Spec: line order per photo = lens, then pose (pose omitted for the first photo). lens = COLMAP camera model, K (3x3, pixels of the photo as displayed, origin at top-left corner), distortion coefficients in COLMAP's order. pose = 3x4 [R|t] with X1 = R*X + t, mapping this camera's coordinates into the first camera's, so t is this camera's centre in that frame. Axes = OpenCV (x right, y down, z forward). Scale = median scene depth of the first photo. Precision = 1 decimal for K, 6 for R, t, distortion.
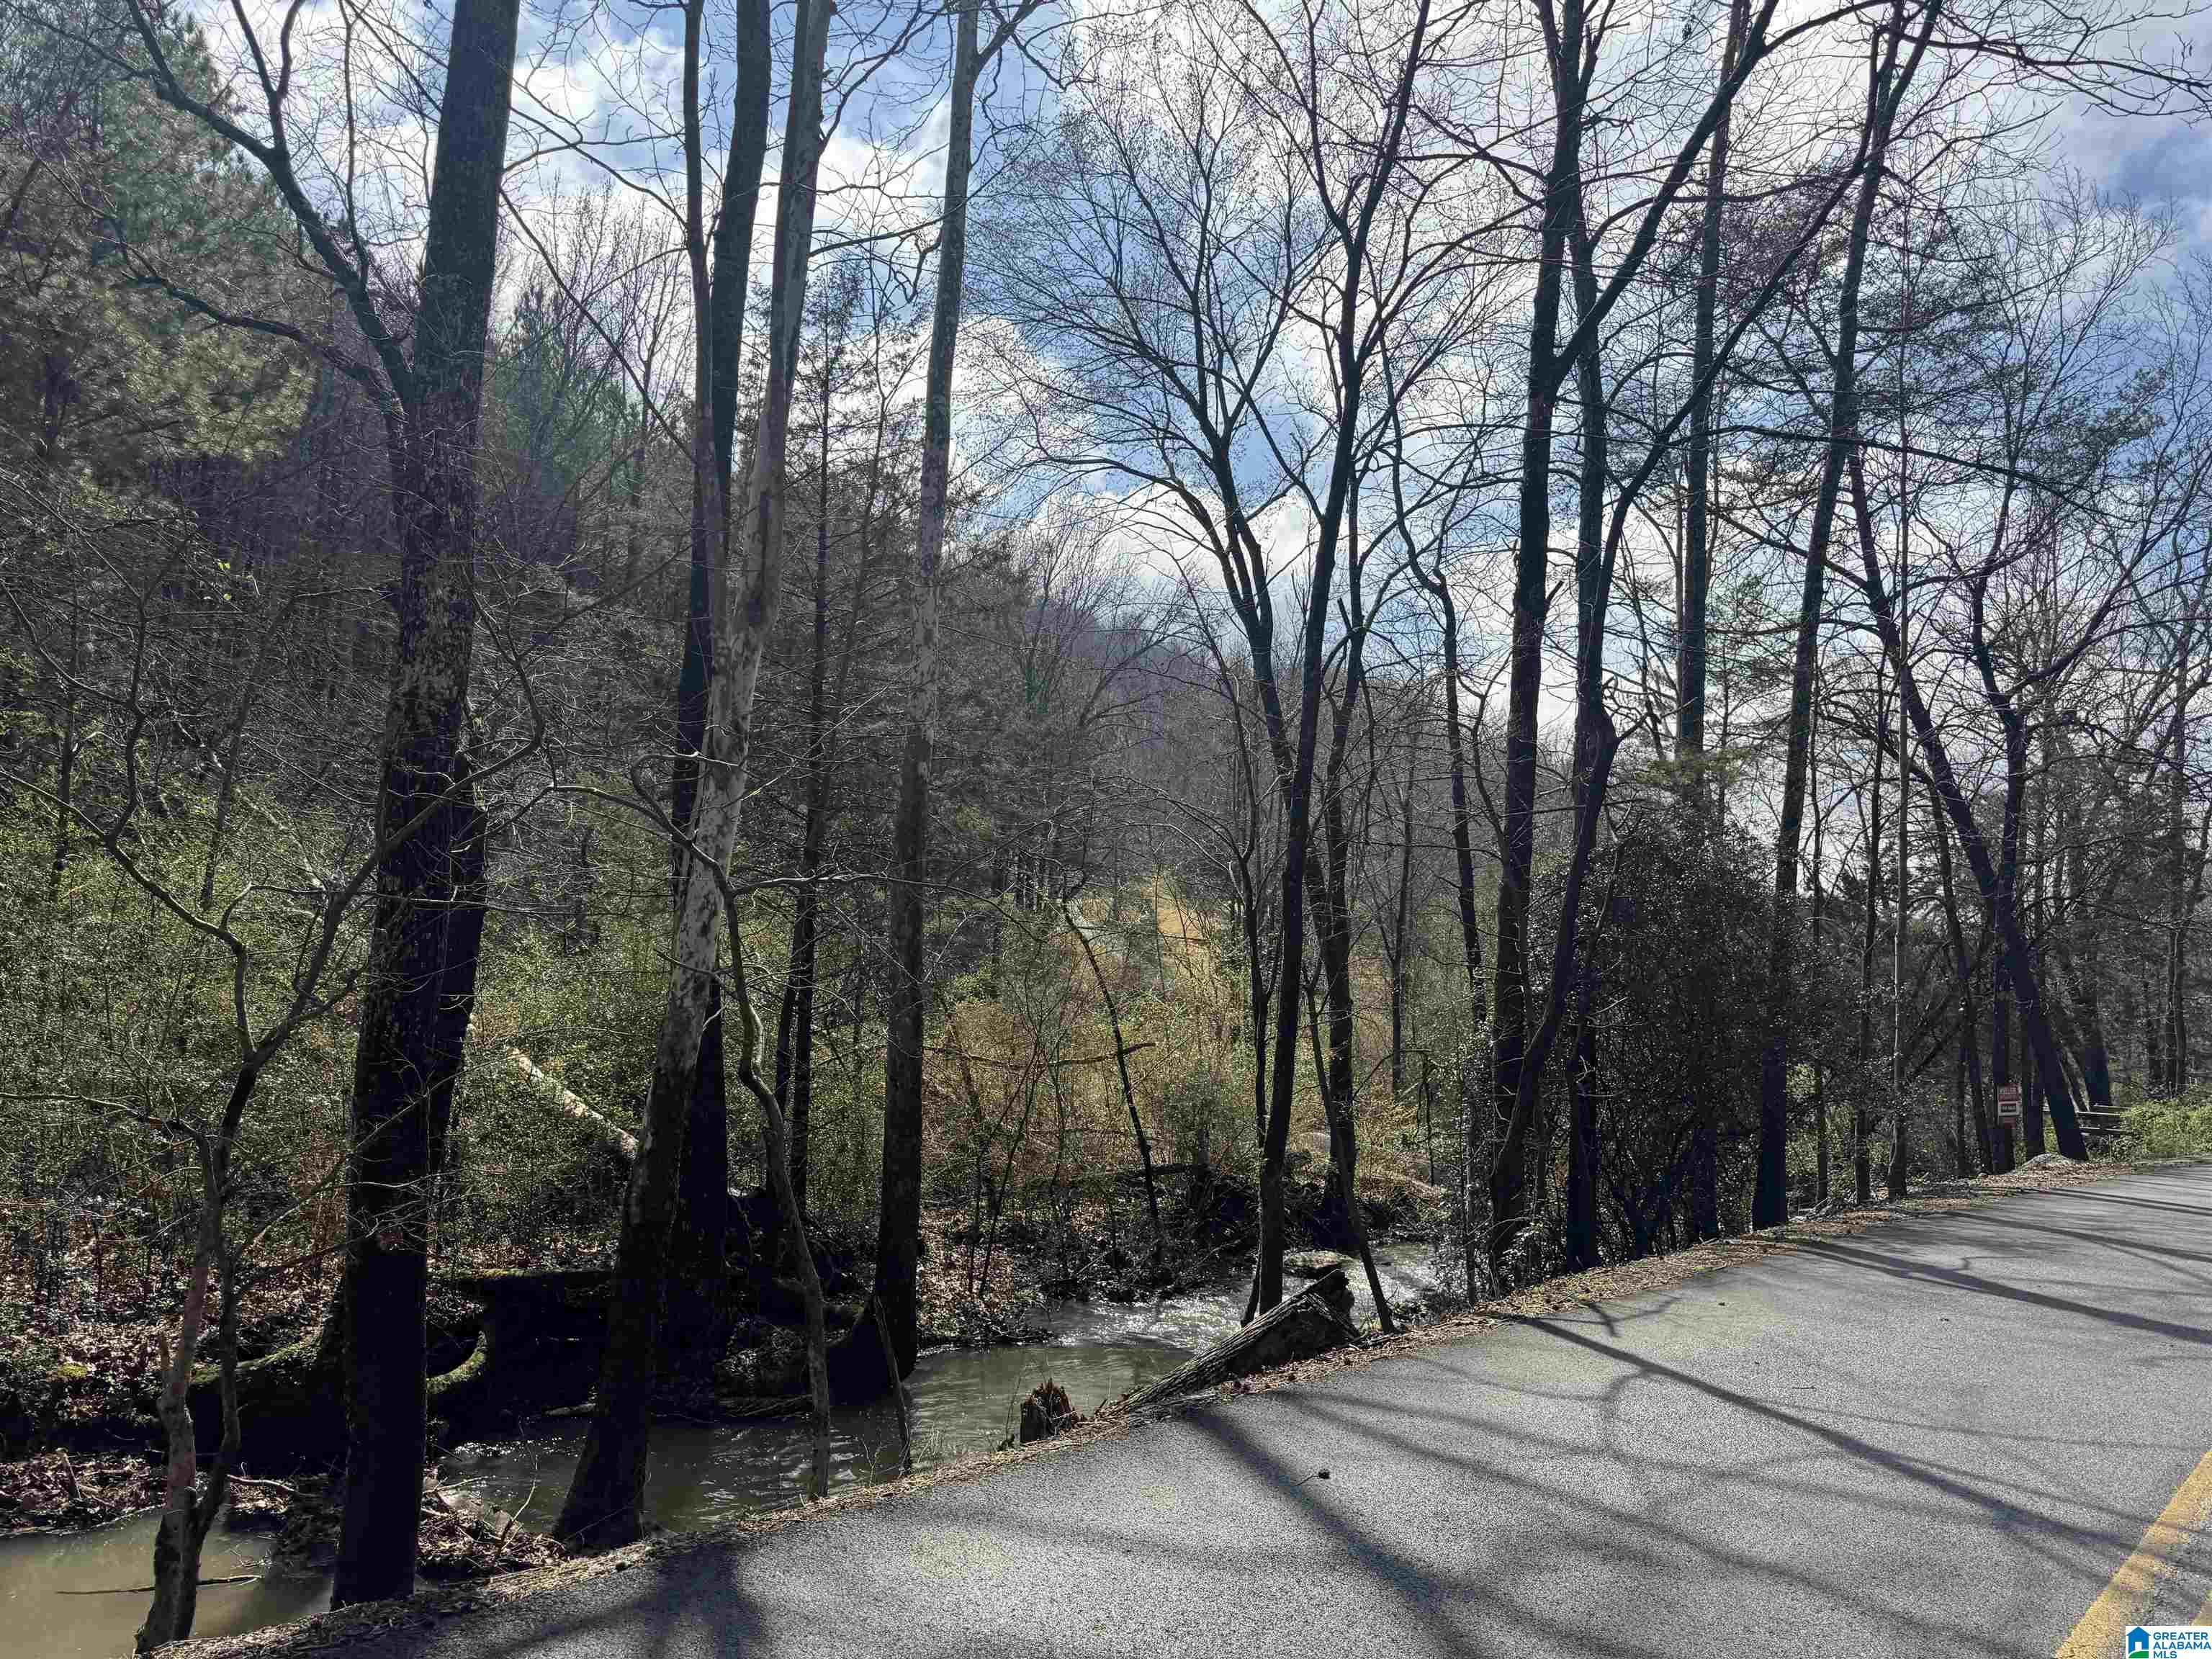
lens RADIAL K [[1548.8, 0, 1088.7], [0, 1548.8, 813.0], [0, 0, 1]] dist [0.167935, -0.326938]
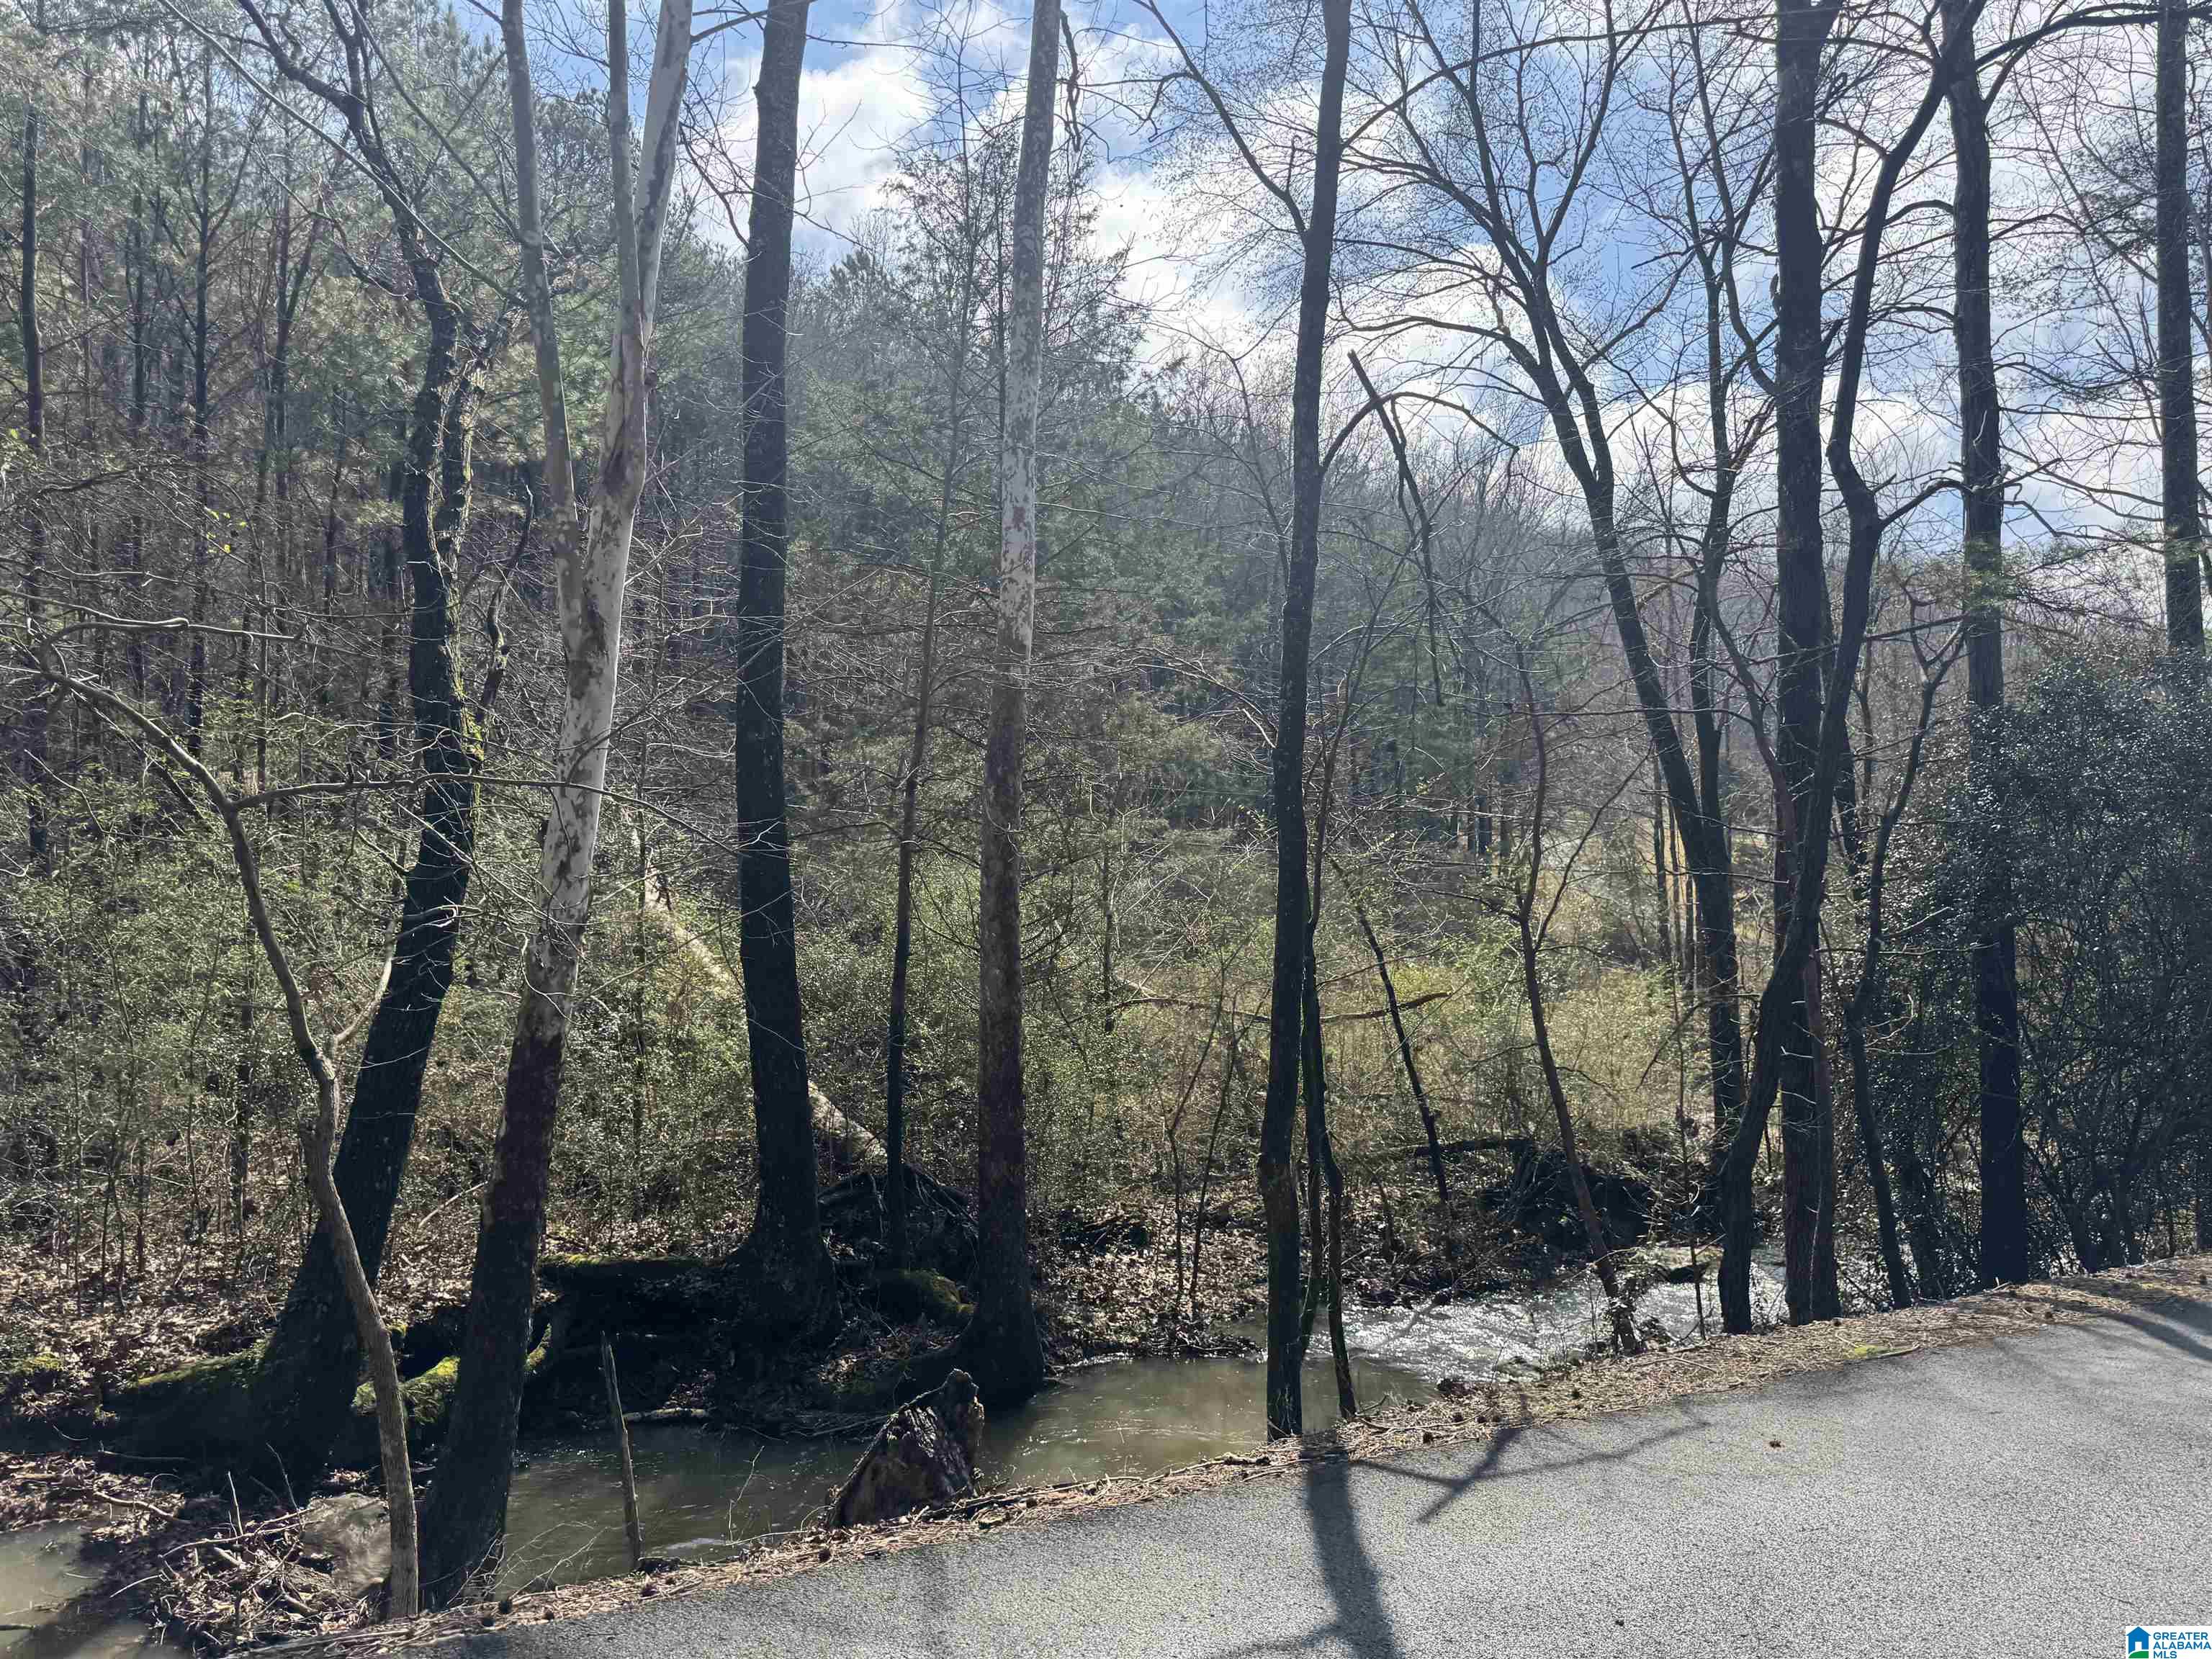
lens RADIAL K [[1548.8, 0, 1088.7], [0, 1548.8, 813.0], [0, 0, 1]] dist [0.167935, -0.326938]
pose [[0.944985, -0.062633, -0.321062, 0.183195], [0.071164, 0.997353, 0.014892, 0.034204], [0.319280, -0.036921, 0.946941, 0.202859]]
